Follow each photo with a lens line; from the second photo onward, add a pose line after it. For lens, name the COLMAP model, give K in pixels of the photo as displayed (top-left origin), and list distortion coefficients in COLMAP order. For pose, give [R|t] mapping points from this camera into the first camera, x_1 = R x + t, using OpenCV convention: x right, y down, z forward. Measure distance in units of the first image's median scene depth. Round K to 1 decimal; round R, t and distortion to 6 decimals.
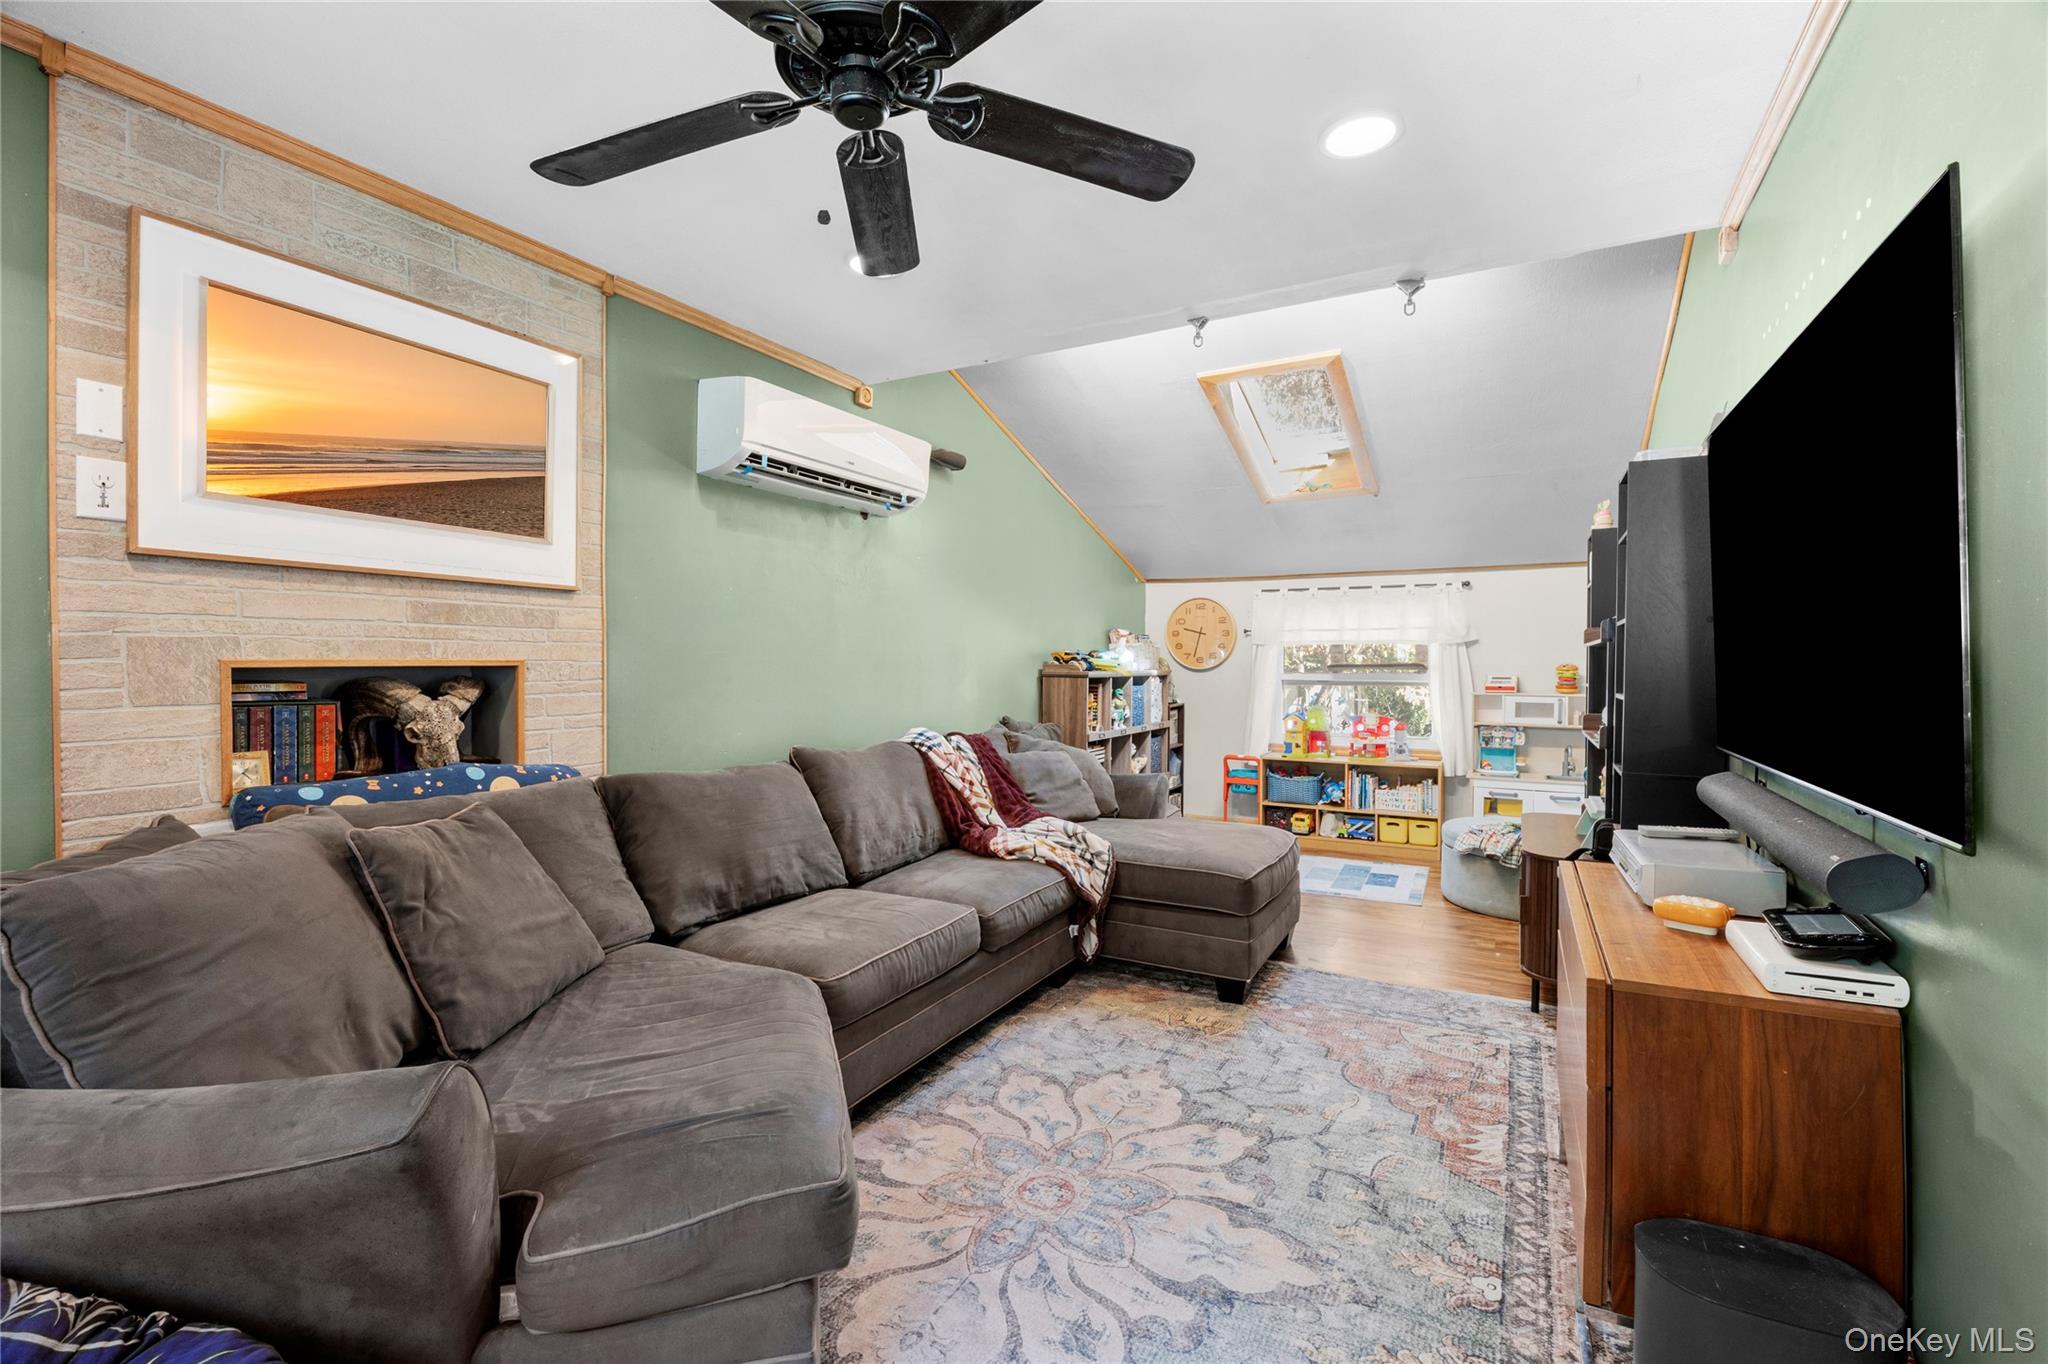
lens RADIAL K [[899.0, 0, 1018.8], [0, 899.0, 679.6], [0, 0, 1]] dist [-0.014457, -0.000516]
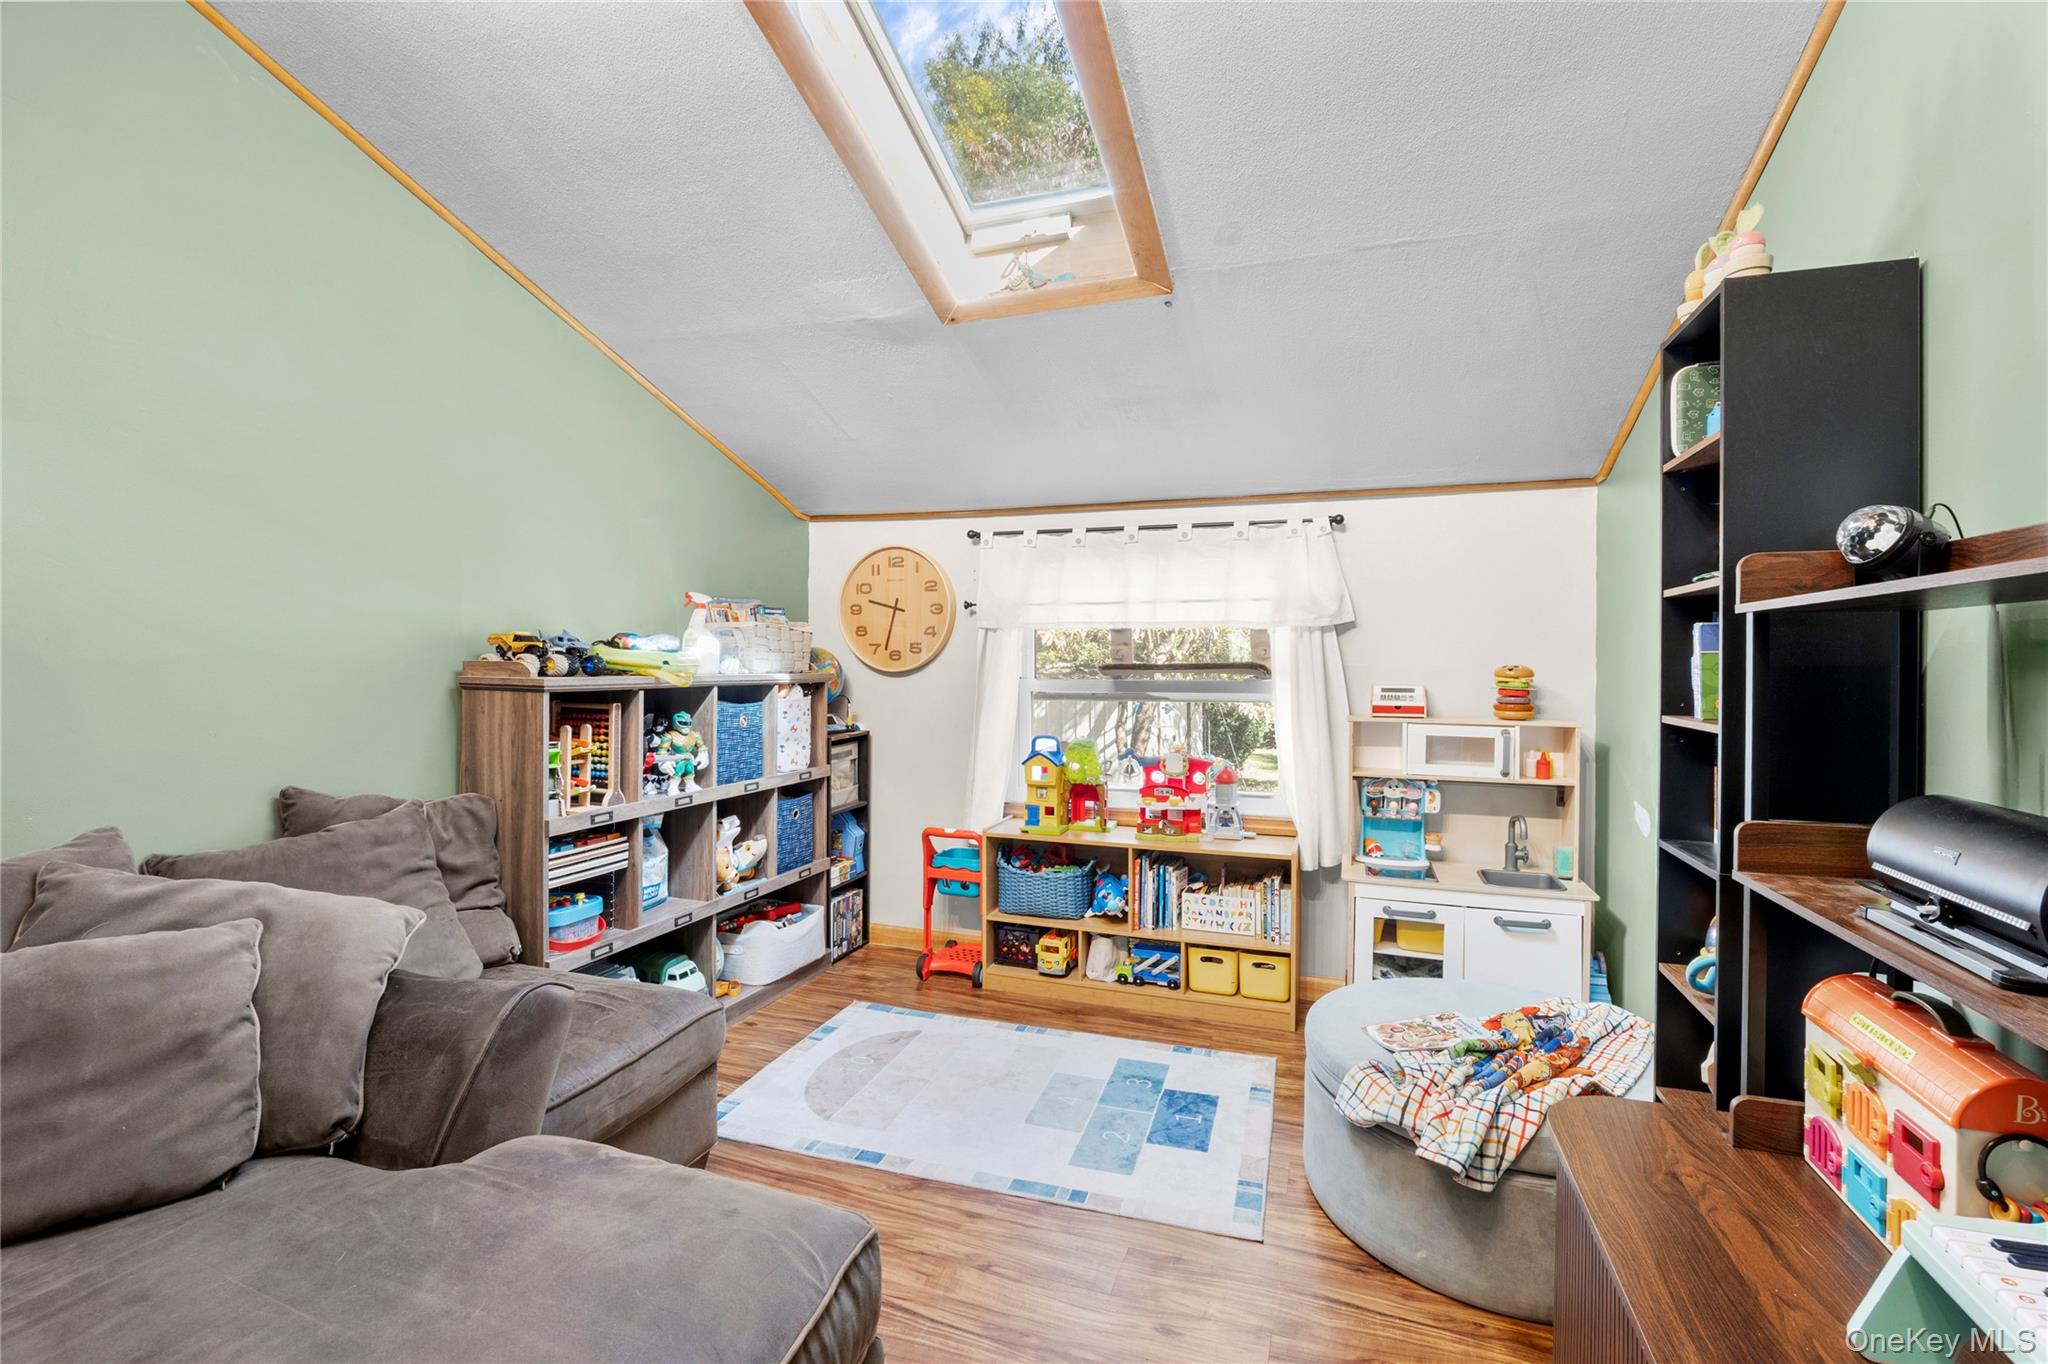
lens RADIAL K [[899.0, 0, 1022.8], [0, 899.0, 663.6], [0, 0, 1]] dist [-0.014457, -0.000516]
pose [[0.986144, 0.004306, 0.165835, 0.208423], [-0.001792, 0.999881, -0.015302, -0.008863], [-0.165881, 0.014793, 0.986035, 0.469468]]
